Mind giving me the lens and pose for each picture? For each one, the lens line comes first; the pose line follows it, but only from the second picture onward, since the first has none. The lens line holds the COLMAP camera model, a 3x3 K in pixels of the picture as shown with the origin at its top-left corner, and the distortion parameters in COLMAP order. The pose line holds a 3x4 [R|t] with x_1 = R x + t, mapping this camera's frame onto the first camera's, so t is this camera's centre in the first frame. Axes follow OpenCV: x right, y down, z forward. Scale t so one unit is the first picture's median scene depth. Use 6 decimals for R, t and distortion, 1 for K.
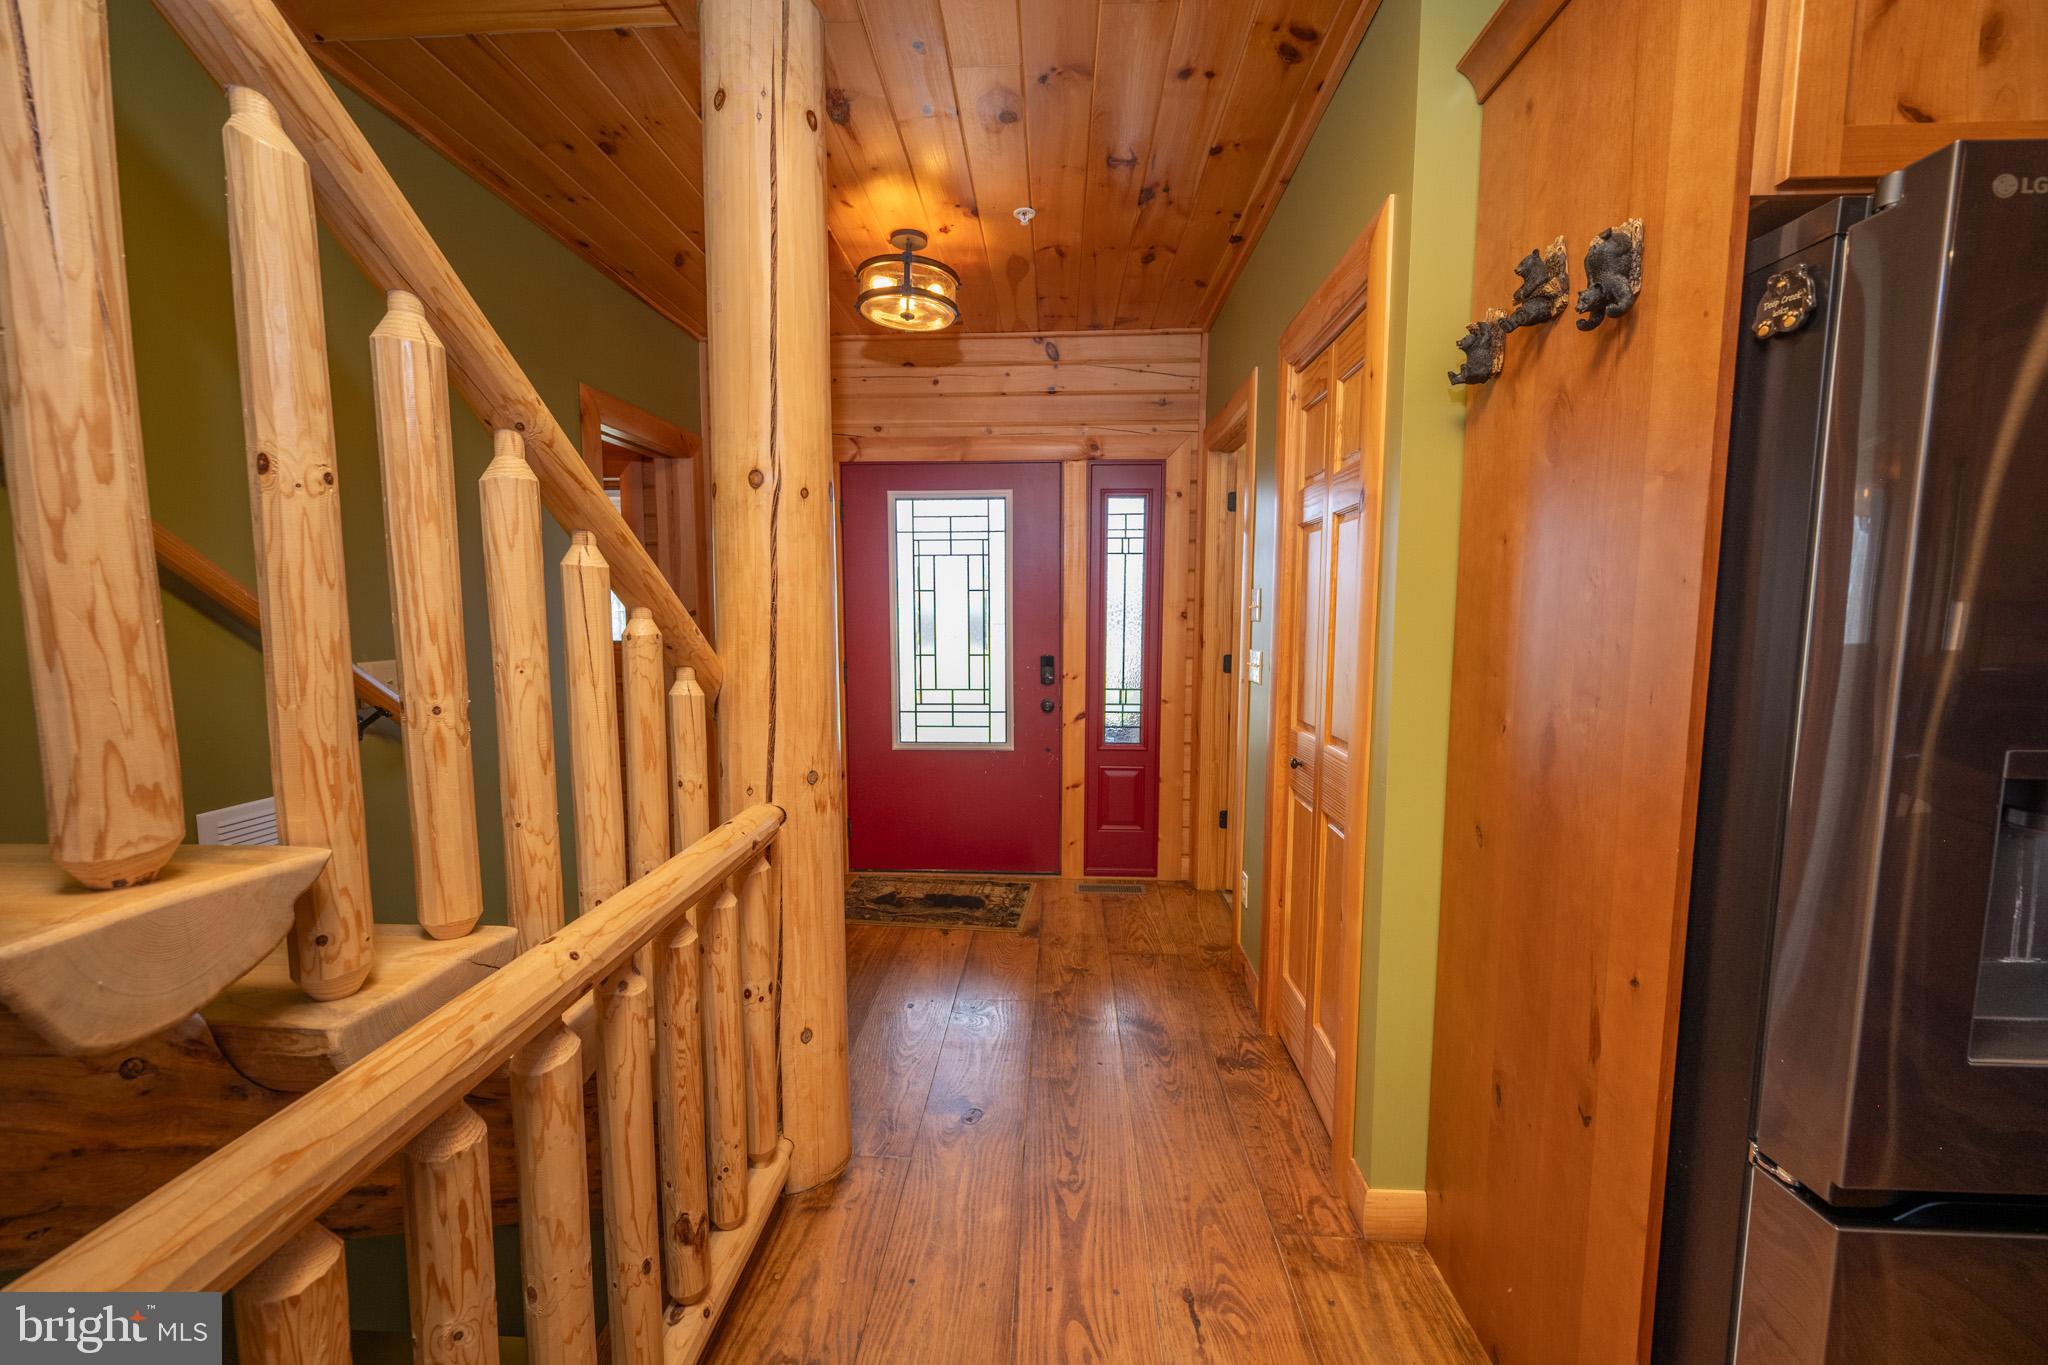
lens RADIAL K [[816.1, 0, 1033.5], [0, 816.1, 691.2], [0, 0, 1]] dist [-0.000663, 0.000497]
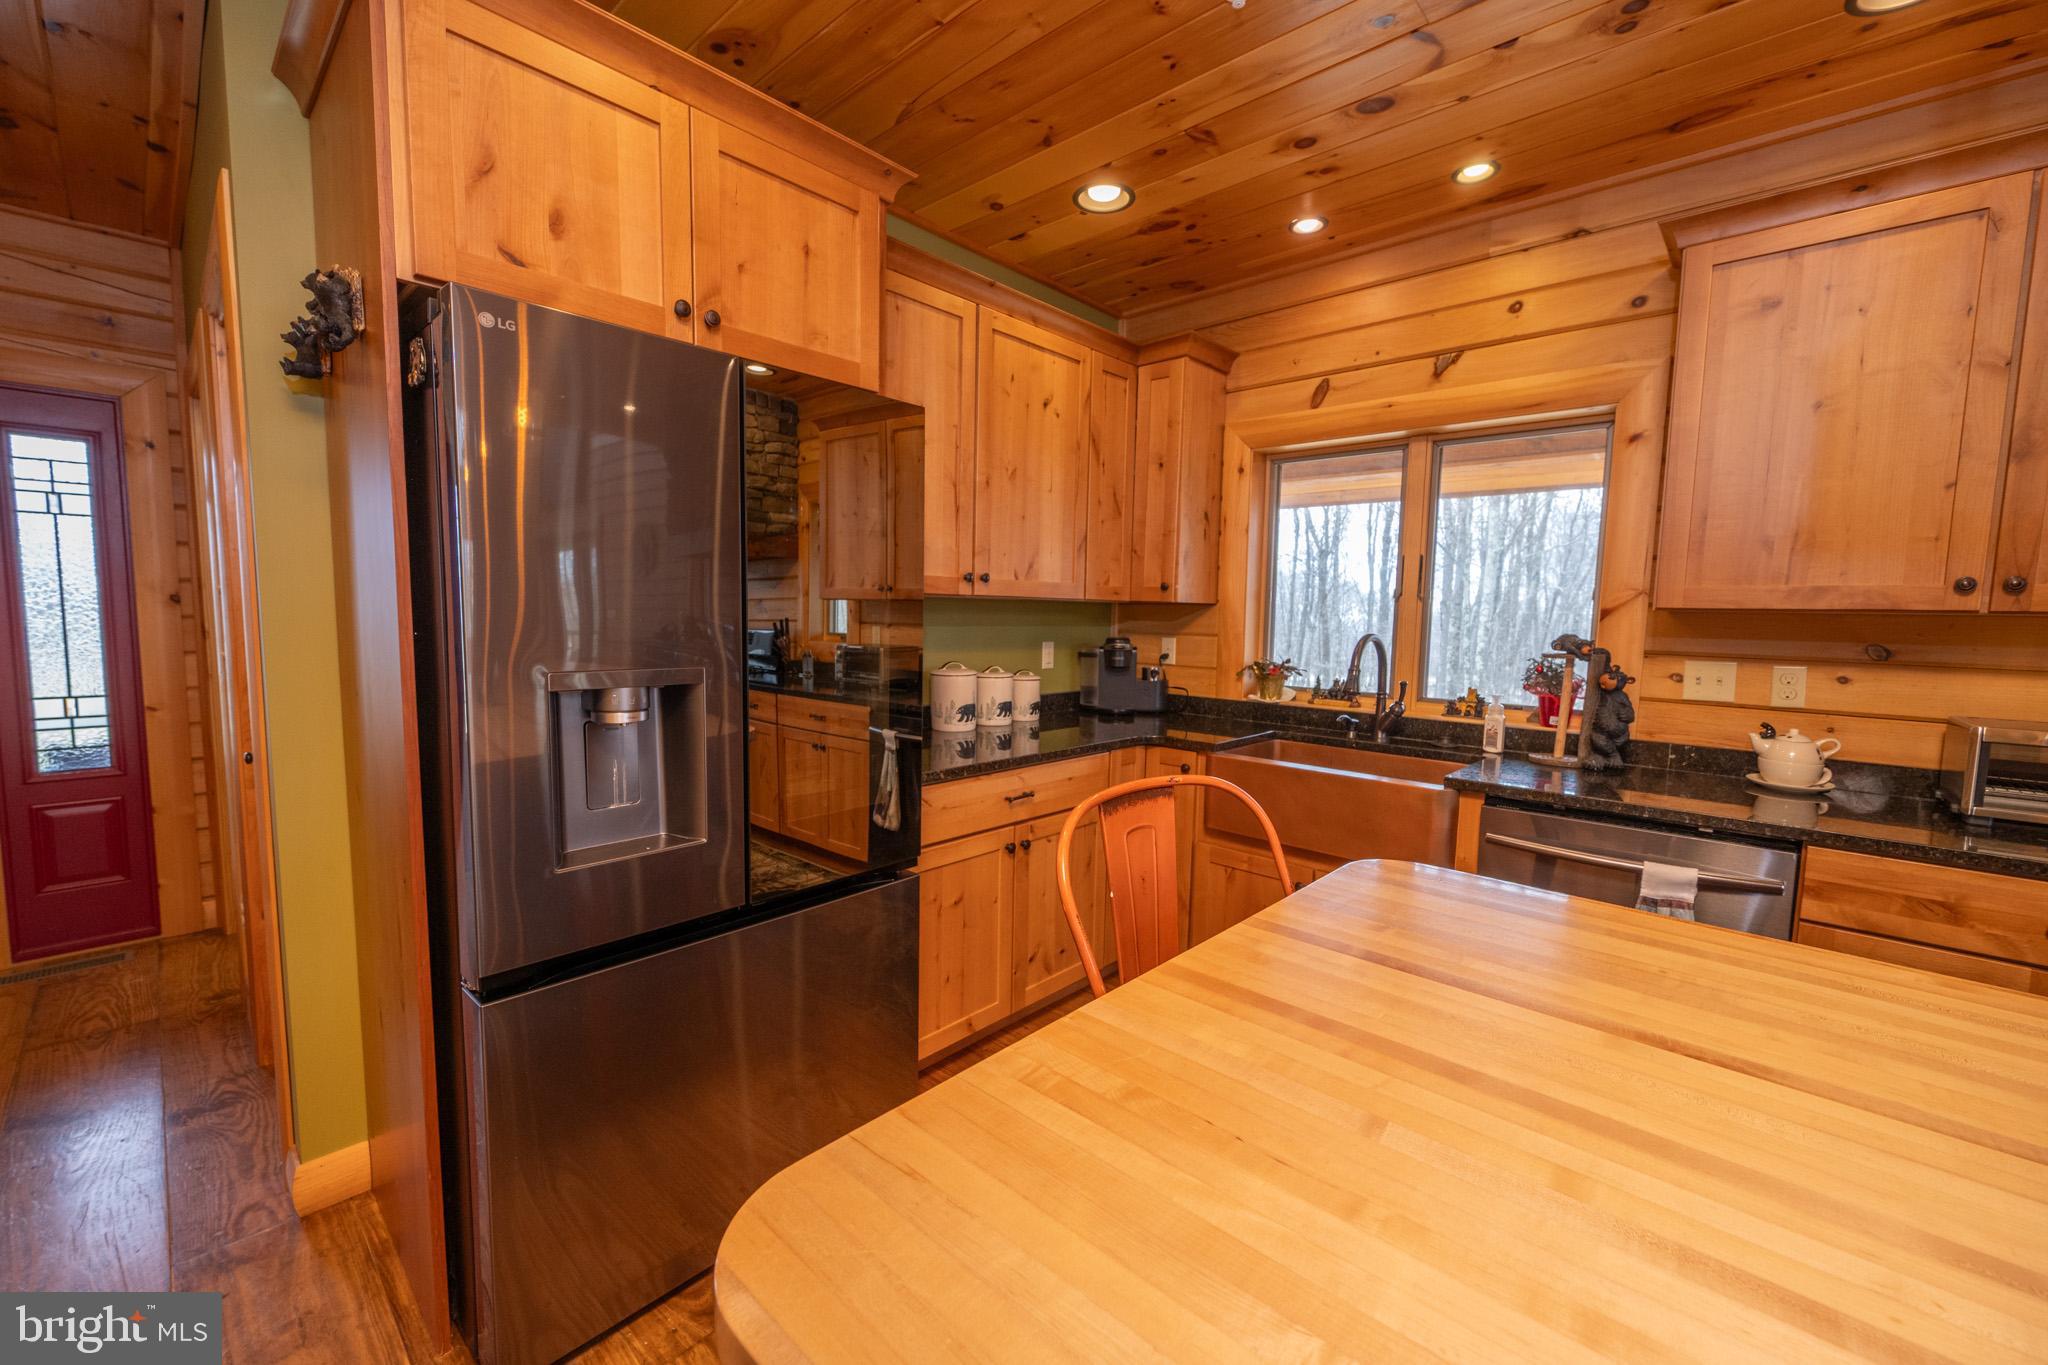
lens RADIAL K [[816.1, 0, 1027.4], [0, 816.1, 687.1], [0, 0, 1]] dist [-0.000663, 0.000497]
pose [[0.645545, -0.059518, 0.761400, 0.109179], [0.060720, 0.997803, 0.026517, 0.021739], [-0.761305, 0.029115, 0.647740, -0.145931]]
